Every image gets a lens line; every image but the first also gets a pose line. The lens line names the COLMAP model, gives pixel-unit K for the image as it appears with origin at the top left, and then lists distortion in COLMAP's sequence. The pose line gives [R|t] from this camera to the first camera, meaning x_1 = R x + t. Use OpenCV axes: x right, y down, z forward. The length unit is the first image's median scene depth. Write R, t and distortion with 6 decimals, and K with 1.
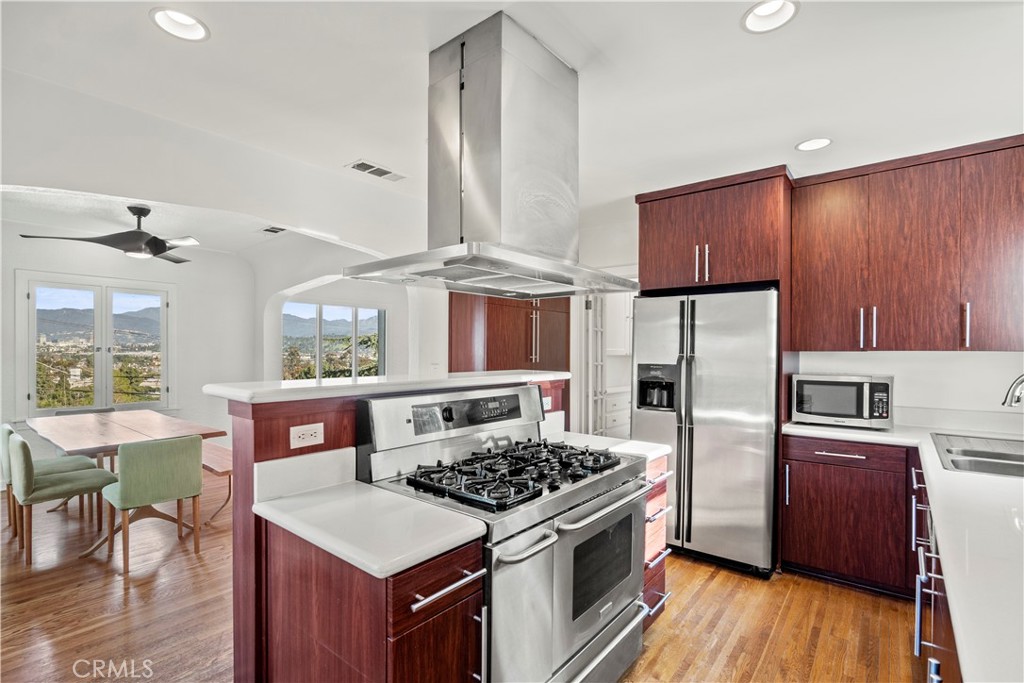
lens RADIAL K [[478.8, 0, 508.6], [0, 478.8, 355.1], [0, 0, 1]] dist [-0.003239, -0.000271]
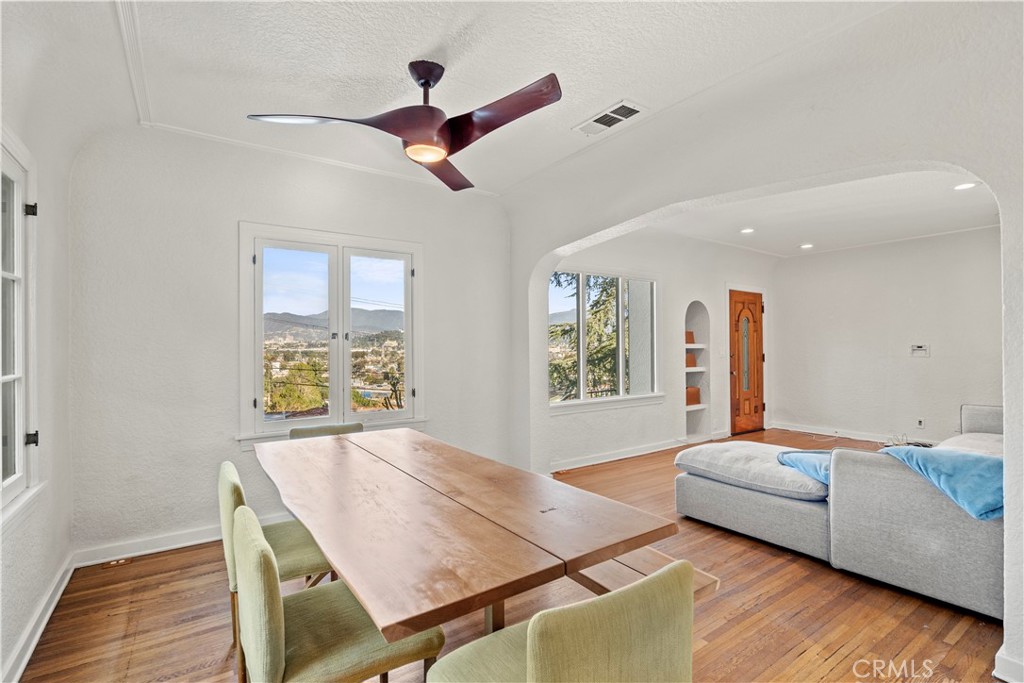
lens RADIAL K [[478.2, 0, 511.9], [0, 478.2, 346.2], [0, 0, 1]] dist [-0.013850, -0.000415]
pose [[0.961844, -0.008831, -0.273454, -0.521060], [0.007288, 0.999951, -0.006656, 0.012143], [0.273500, 0.004409, 0.961862, 0.496582]]
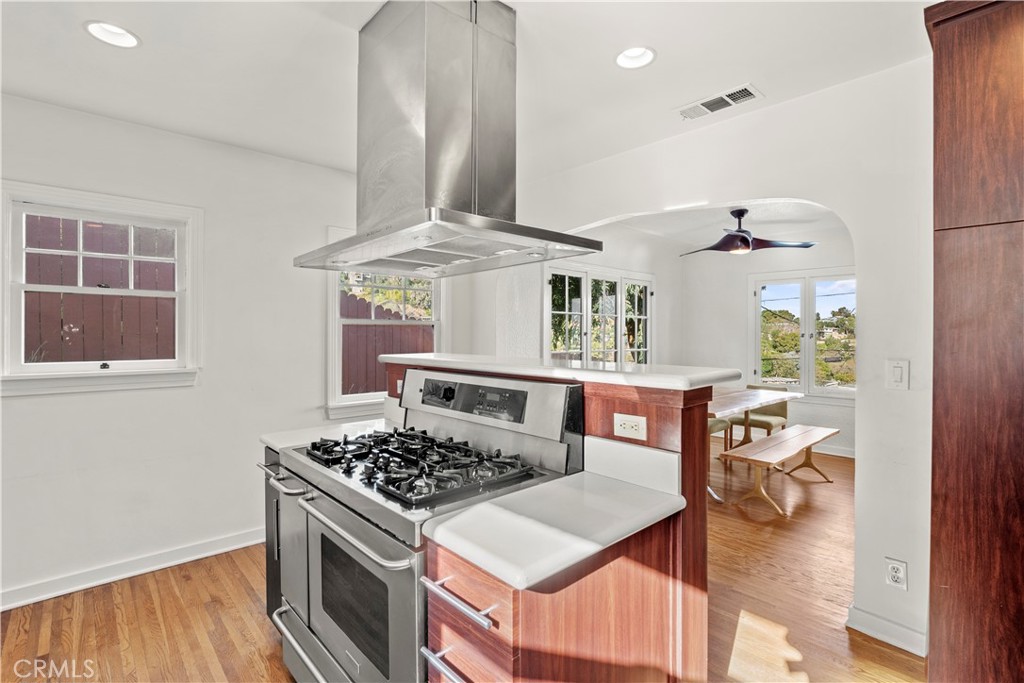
lens RADIAL K [[478.2, 0, 511.9], [0, 478.2, 346.2], [0, 0, 1]] dist [-0.013850, -0.000415]
pose [[-0.161740, 0.018795, -0.986654, 0.442568], [-0.011963, 0.999708, 0.021005, -0.002083], [0.986761, 0.015201, -0.161468, 0.654958]]
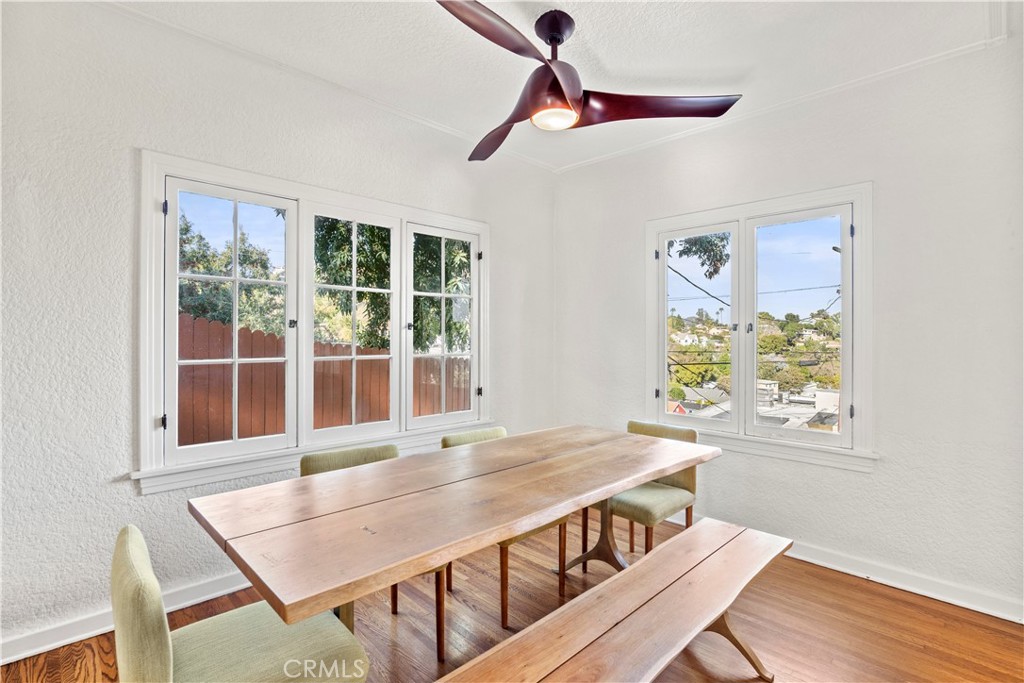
lens RADIAL K [[493.4, 0, 507.8], [0, 493.4, 339.7], [0, 0, 1]] dist [-0.010907, 0.000170]
pose [[-0.121885, 0.001367, -0.992543, -0.272286], [-0.011602, 0.999929, 0.002801, 0.006026], [0.992476, 0.011857, -0.121861, 1.016616]]
